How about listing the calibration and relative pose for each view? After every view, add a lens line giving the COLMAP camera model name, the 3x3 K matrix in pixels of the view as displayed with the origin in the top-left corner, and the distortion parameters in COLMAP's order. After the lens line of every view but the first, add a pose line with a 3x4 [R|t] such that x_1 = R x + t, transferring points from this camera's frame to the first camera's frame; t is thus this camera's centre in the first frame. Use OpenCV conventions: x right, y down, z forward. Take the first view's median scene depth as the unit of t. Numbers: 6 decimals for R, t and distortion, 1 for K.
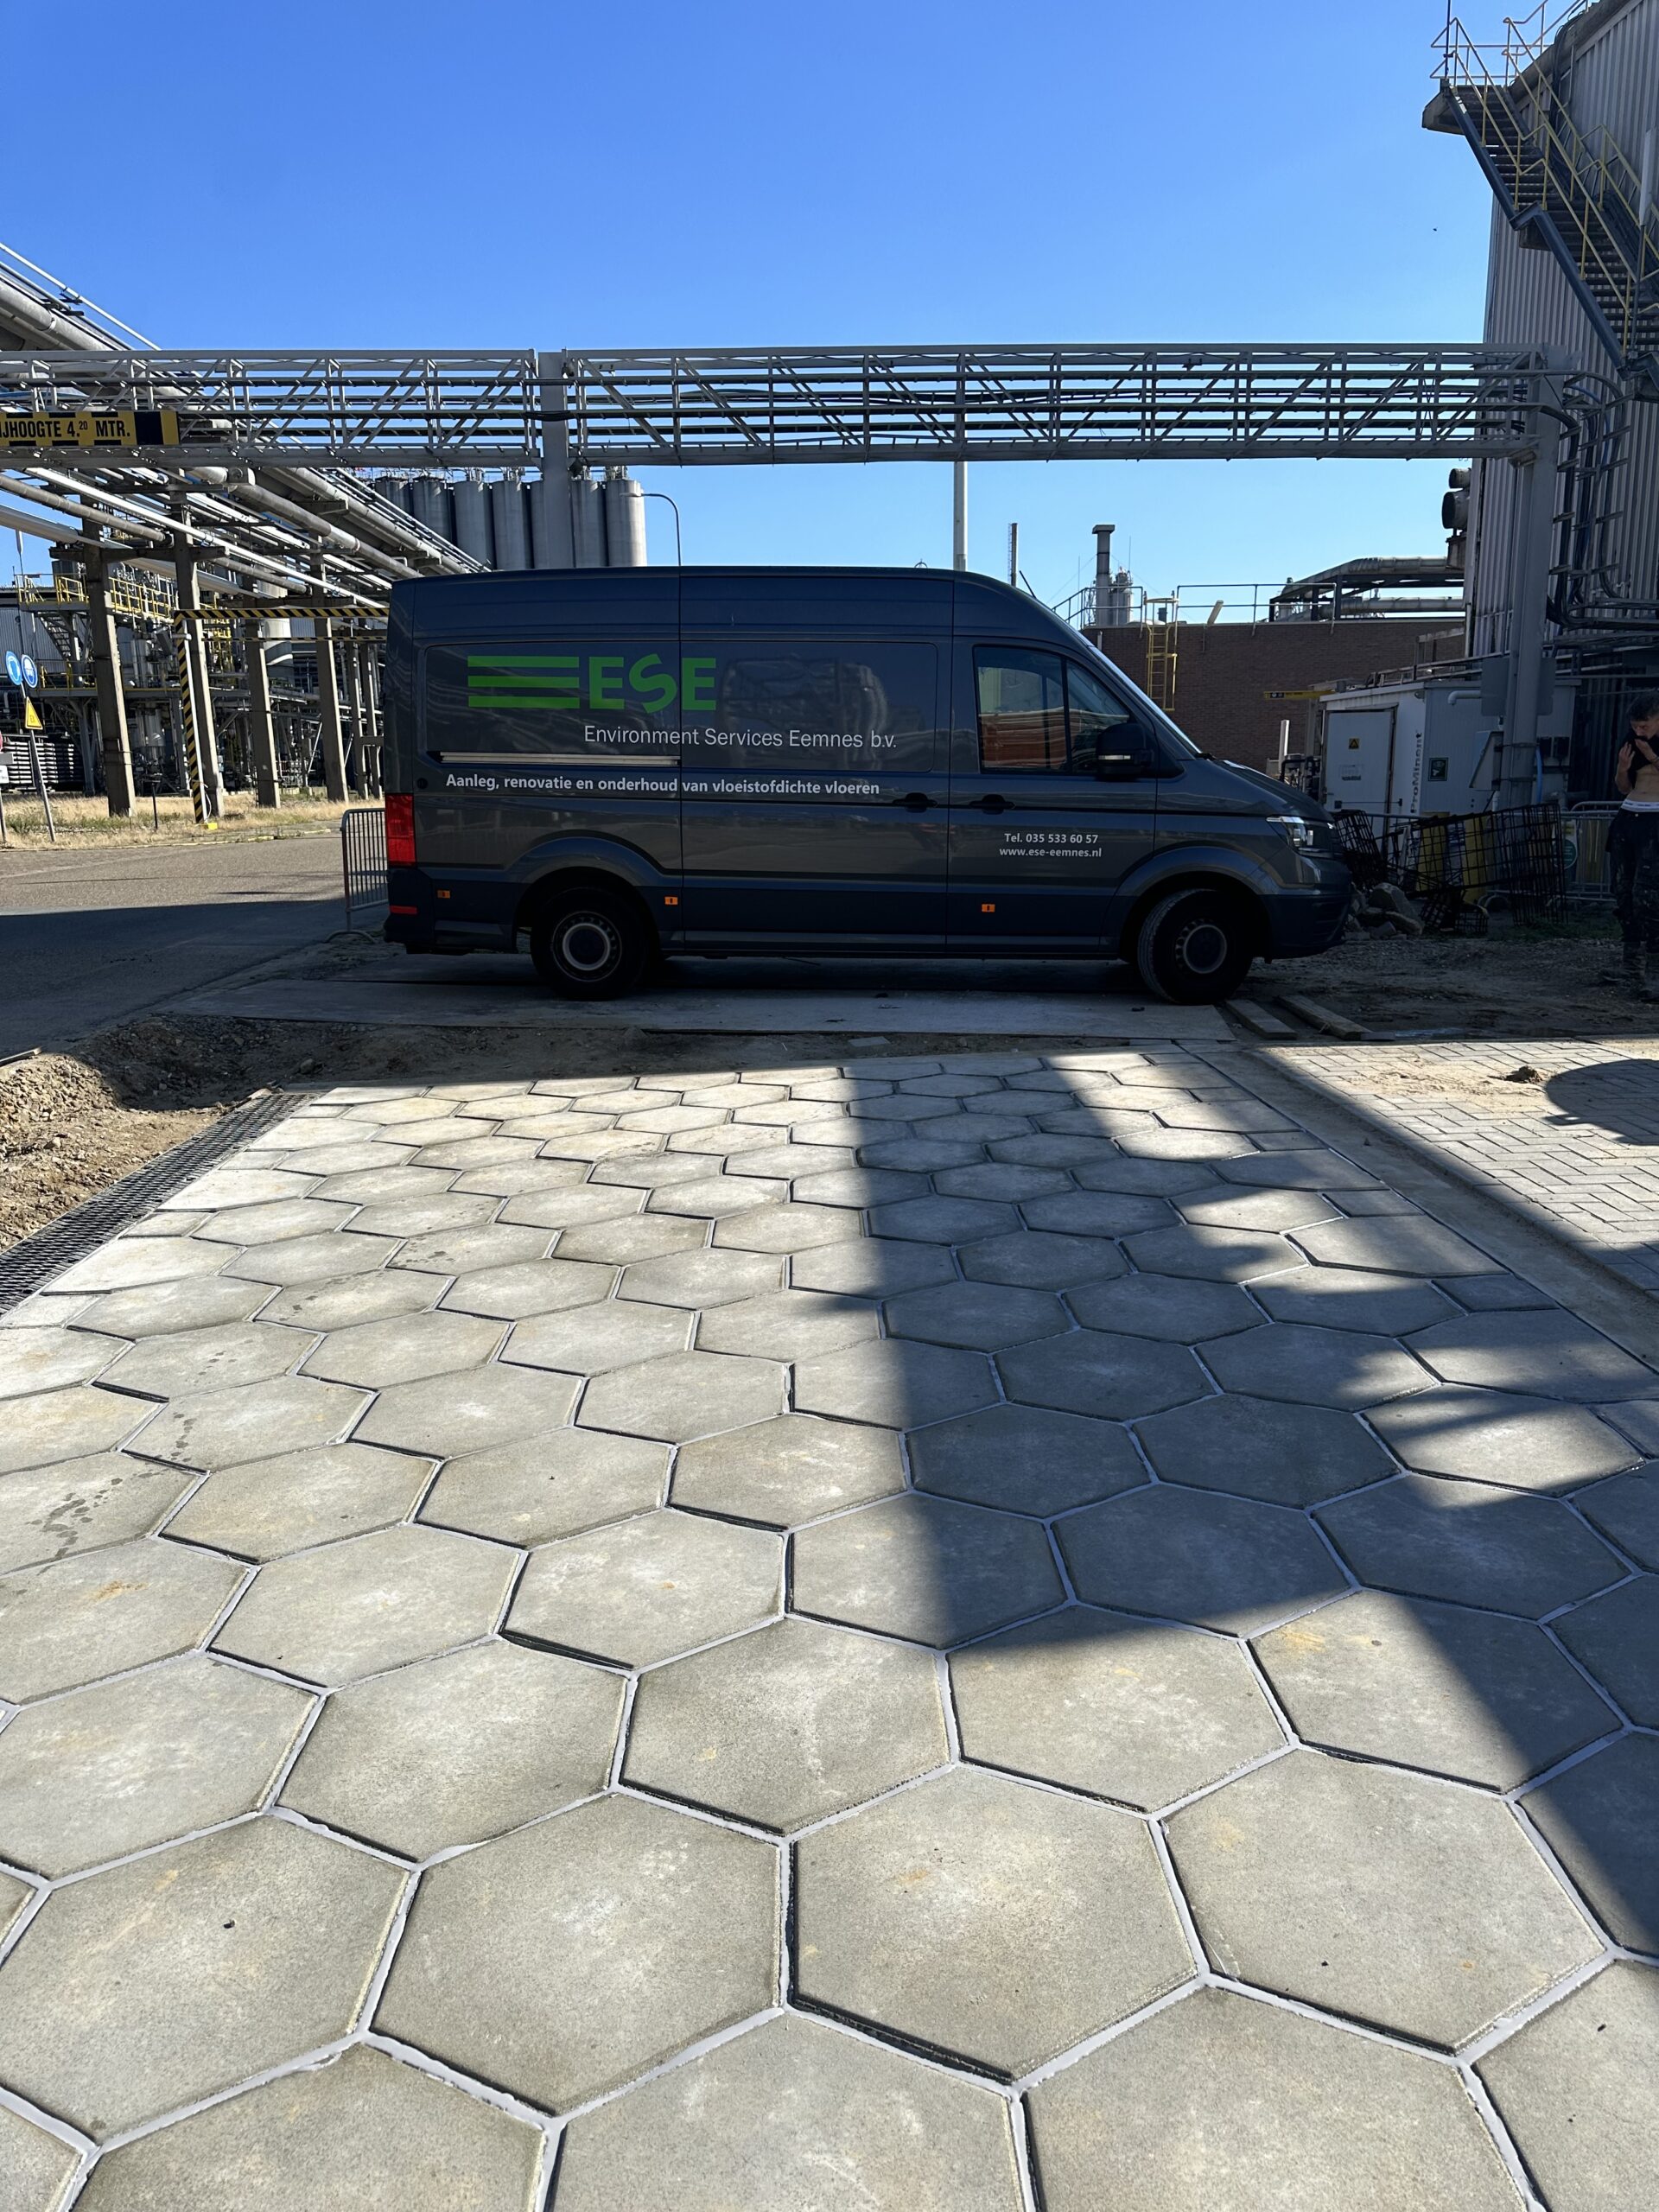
lens RADIAL K [[1596.6, 0, 829.6], [0, 1596.6, 1109.5], [0, 0, 1]] dist [0.055046, -0.065462]
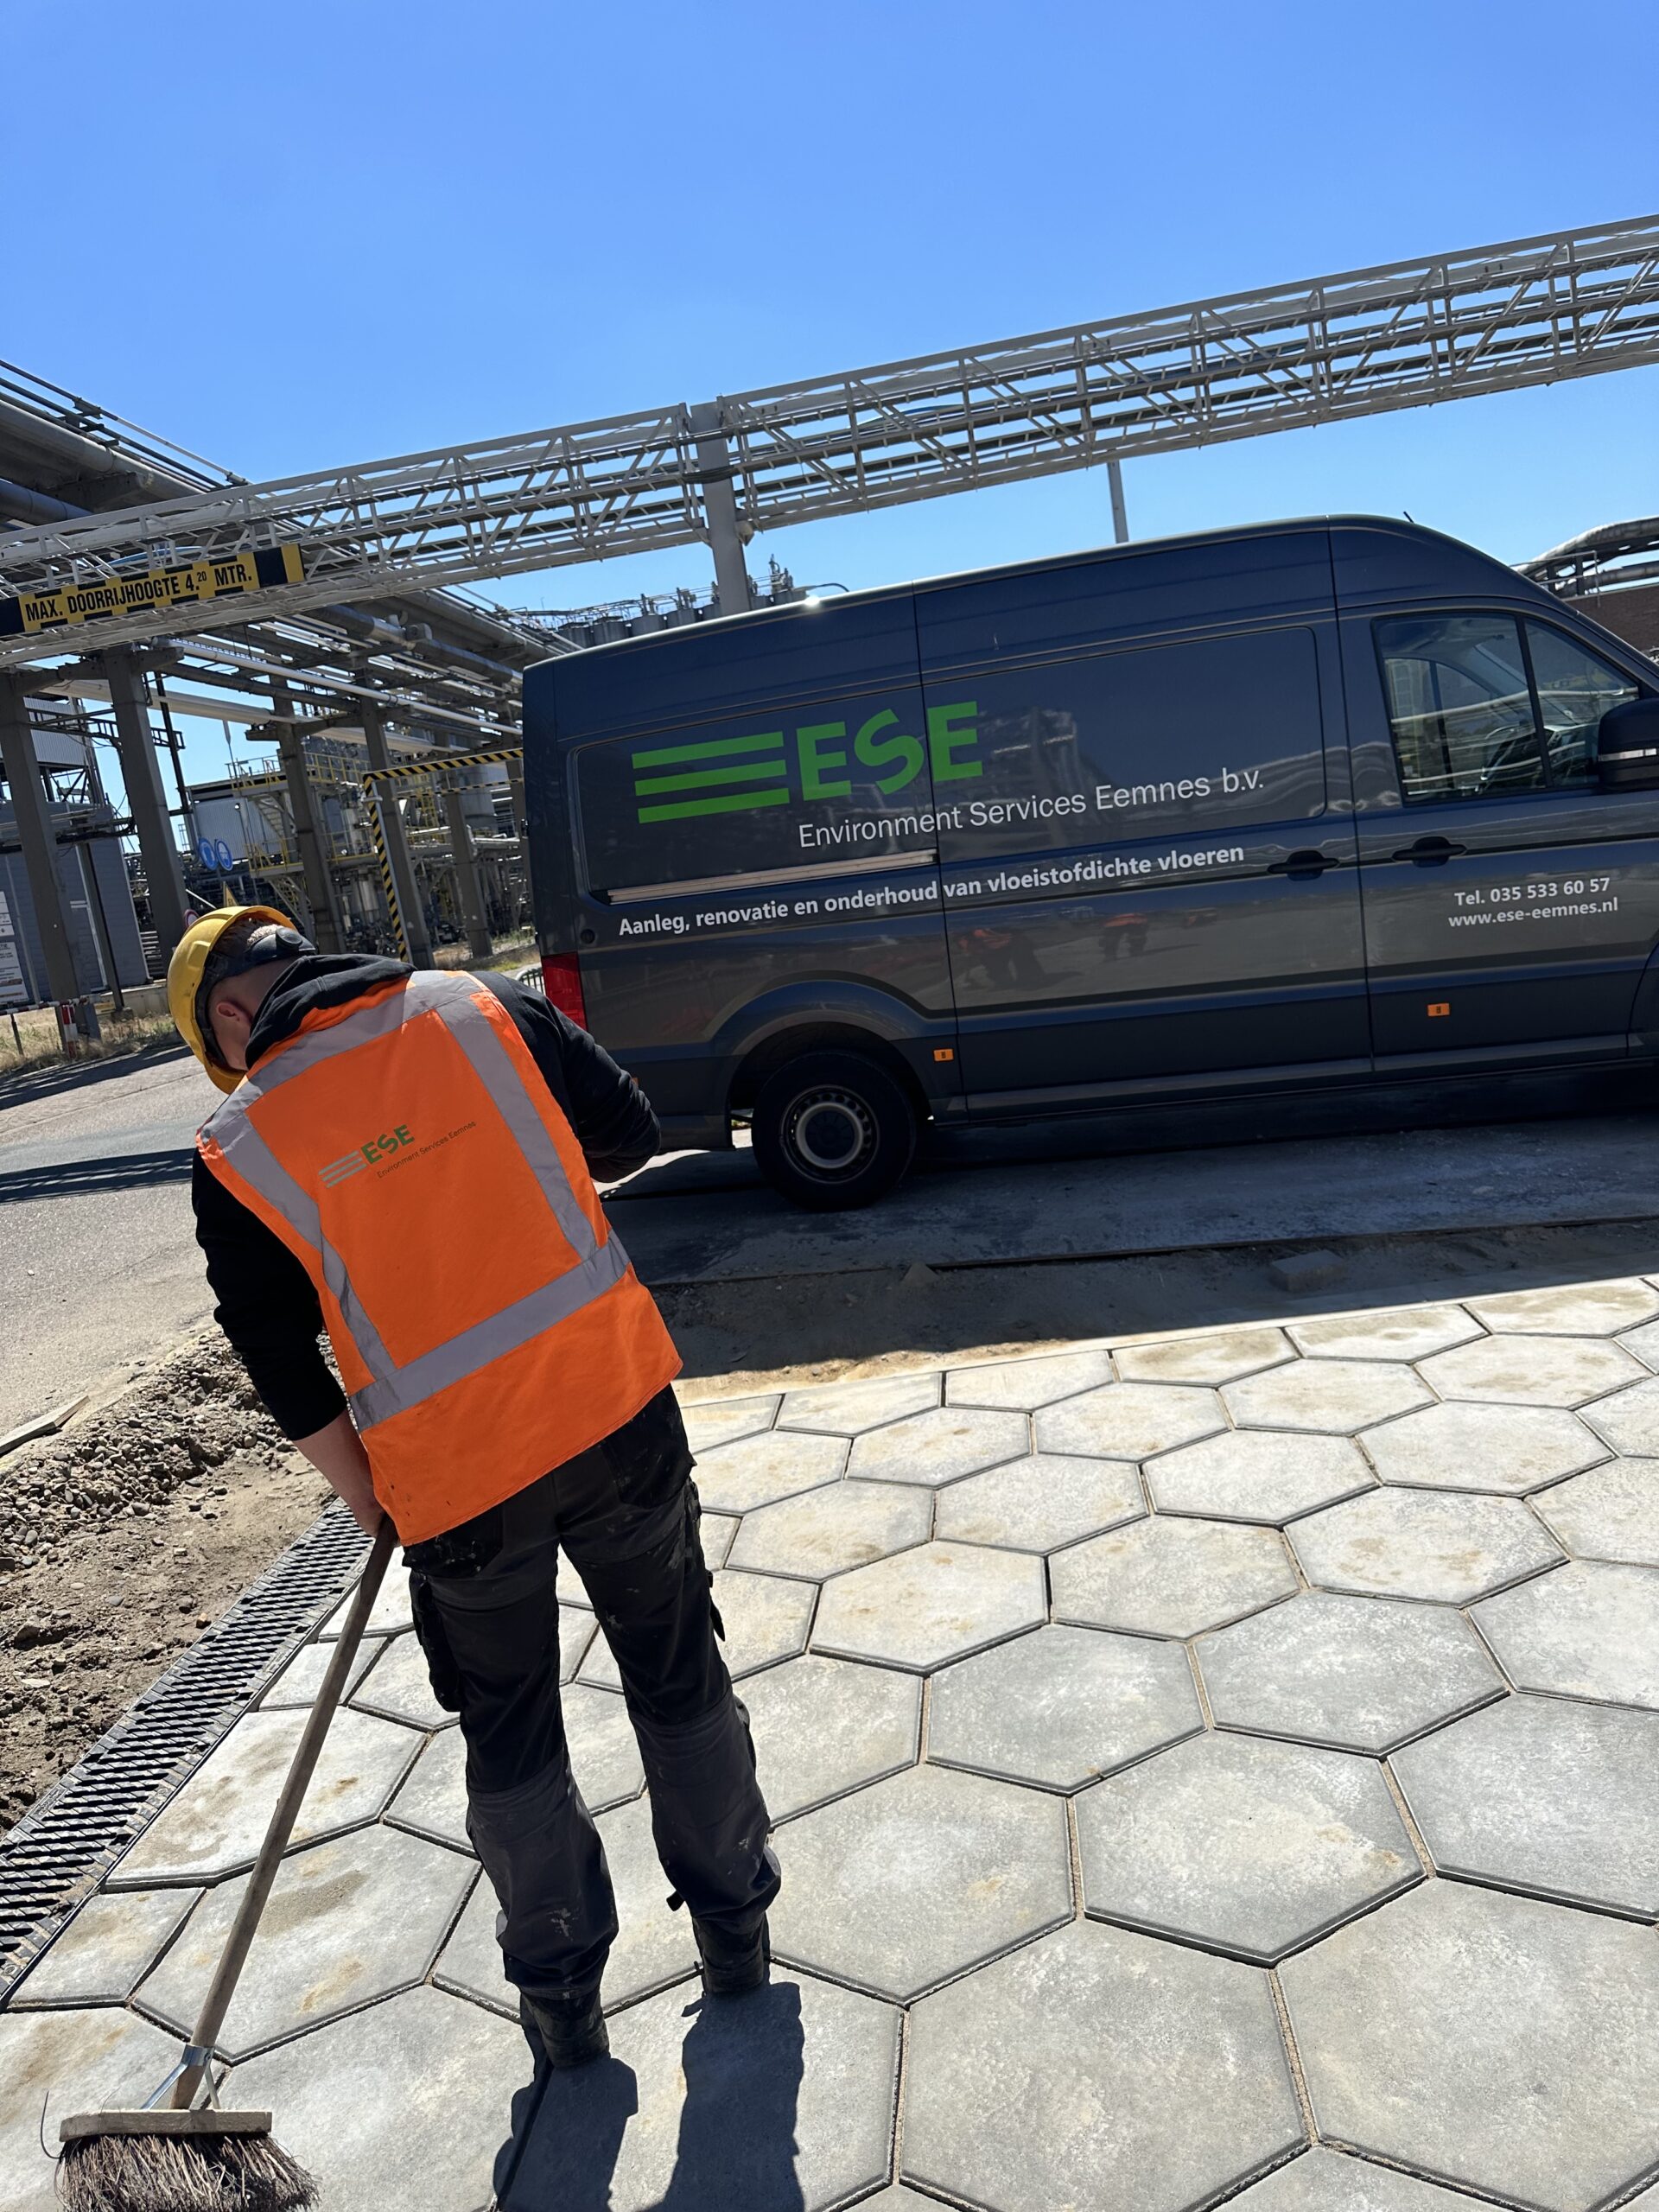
lens RADIAL K [[1596.6, 0, 774.2], [0, 1596.6, 1121.8], [0, 0, 1]] dist [0.055046, -0.065462]
pose [[0.979052, -0.110841, -0.170795, -0.036135], [0.103127, 0.993233, -0.053421, -0.046251], [0.175560, 0.034688, 0.983857, 0.195023]]
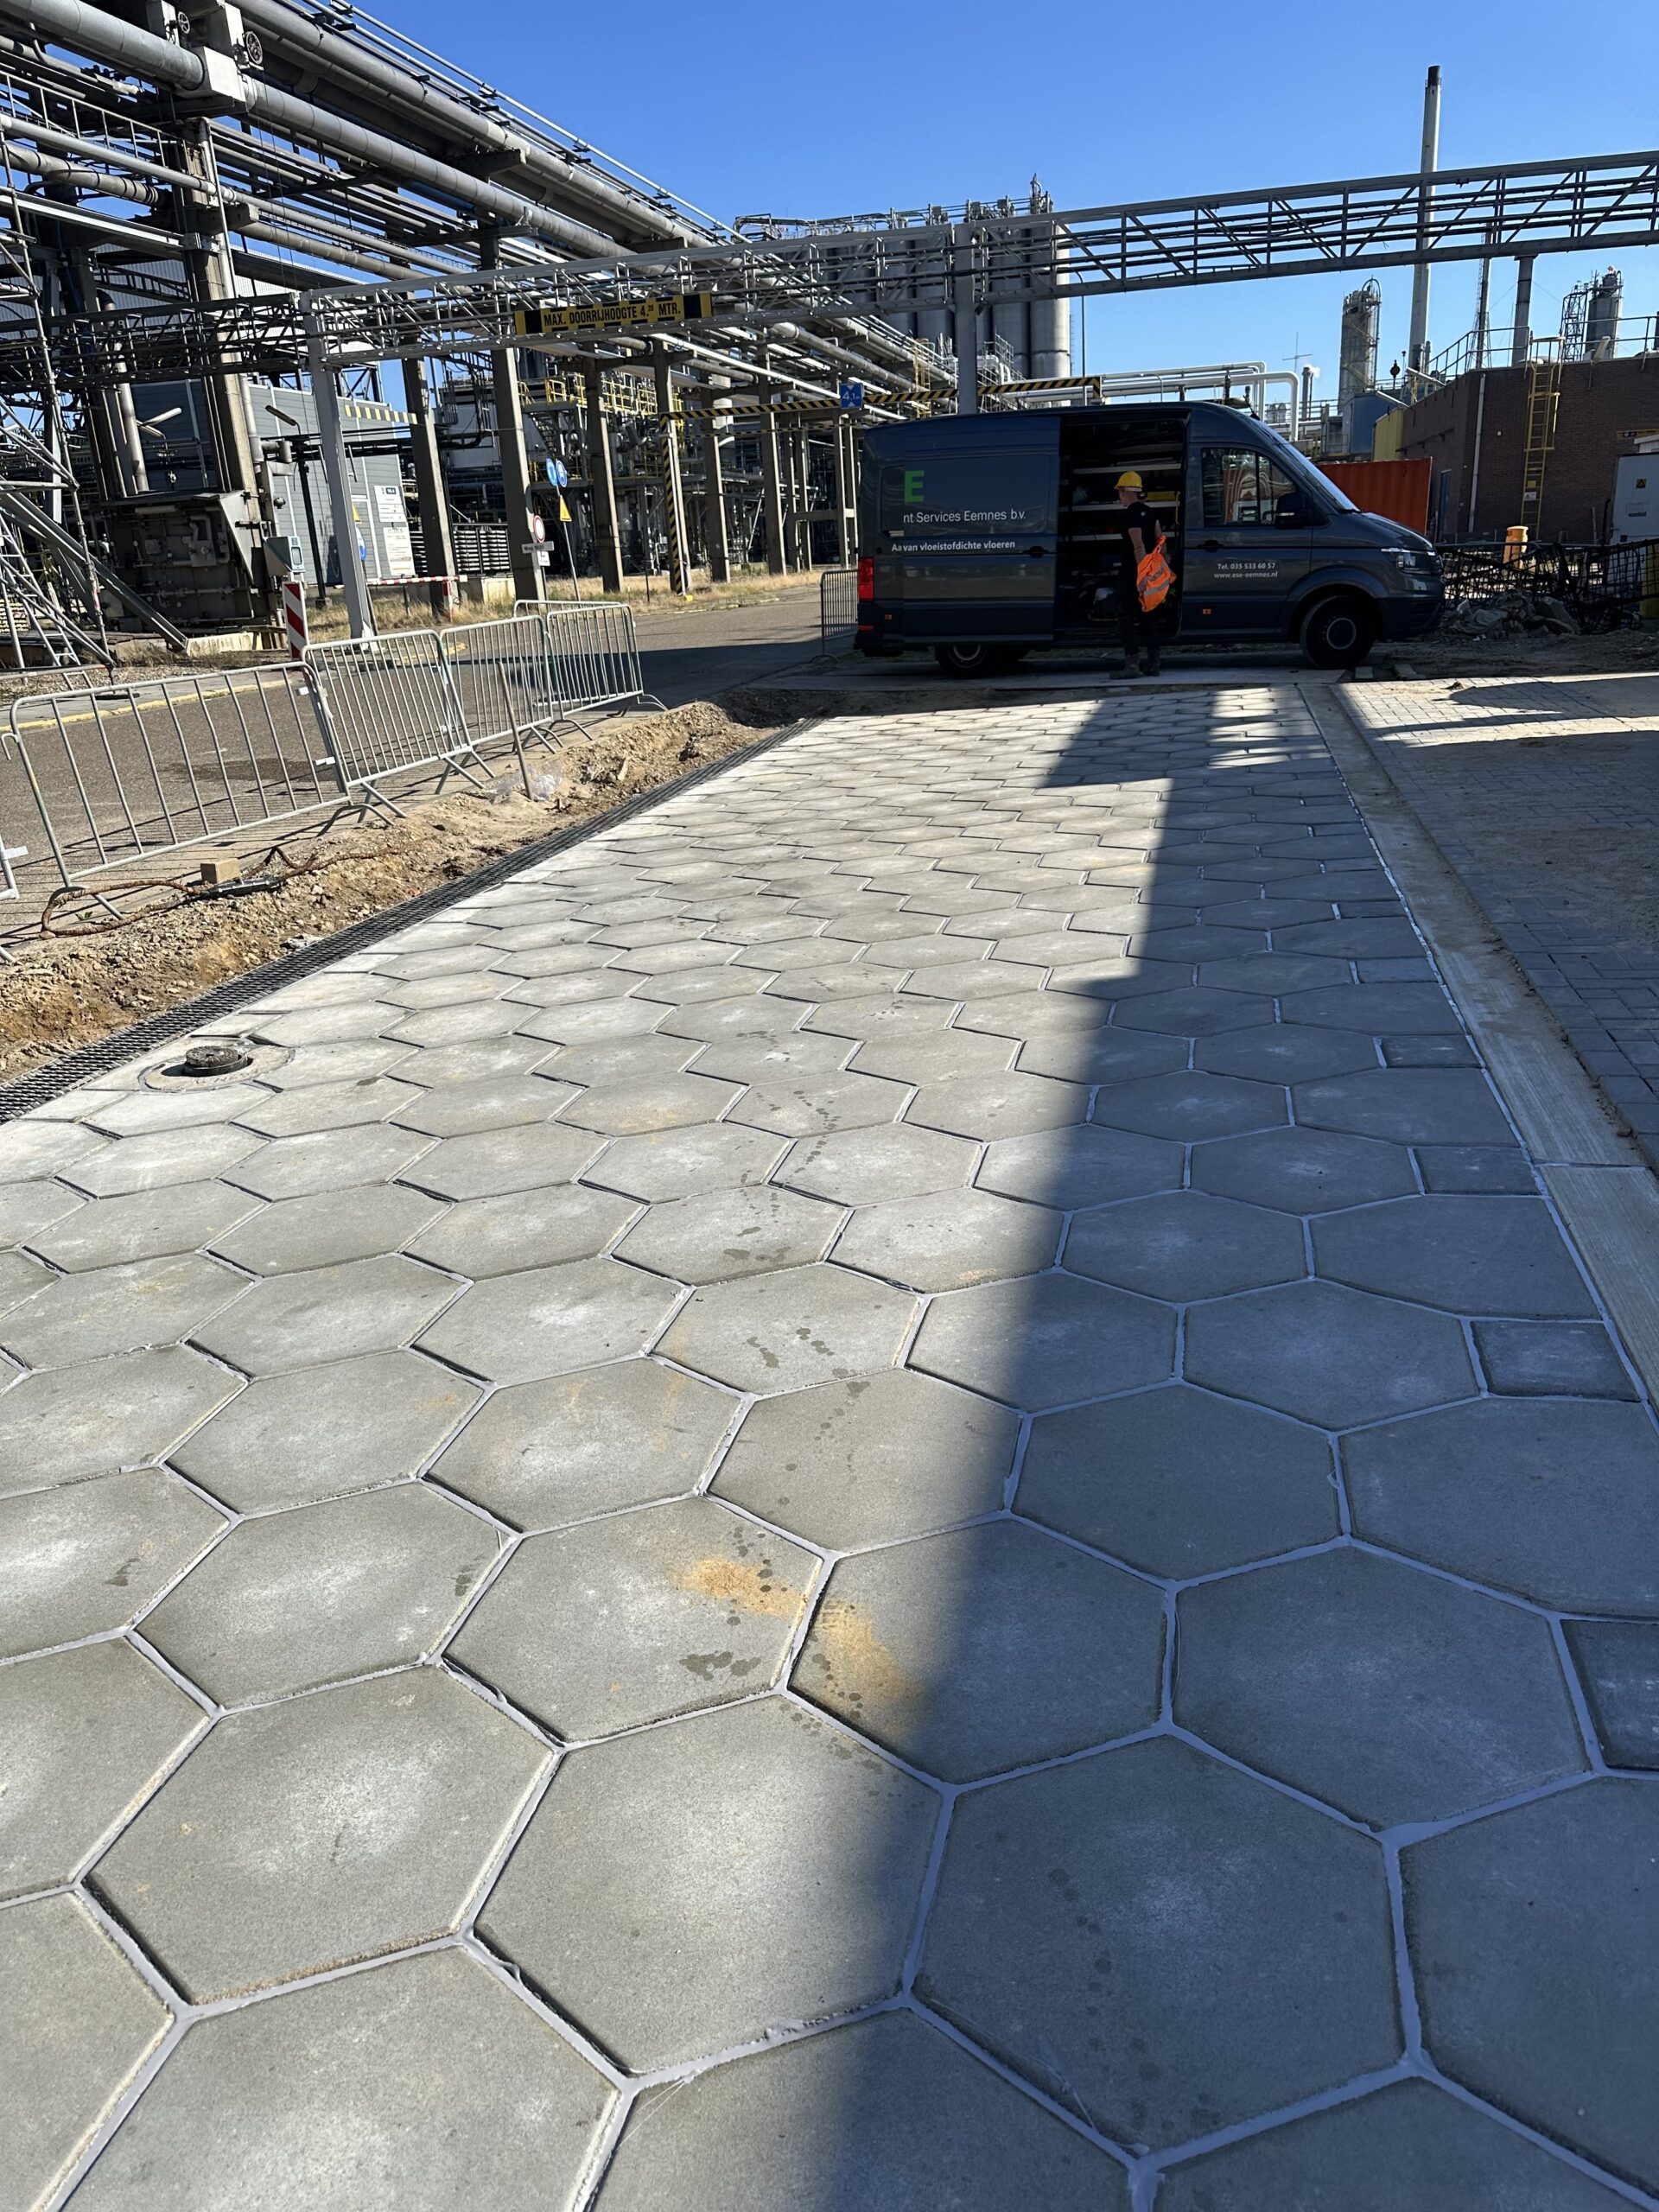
lens RADIAL K [[1596.6, 0, 862.3], [0, 1596.6, 1129.2], [0, 0, 1]] dist [0.055046, -0.065462]
pose [[0.972898, 0.042066, -0.227377, 0.095897], [-0.008307, 0.989037, 0.147434, 0.103218], [0.231086, -0.141549, 0.962581, -0.491109]]
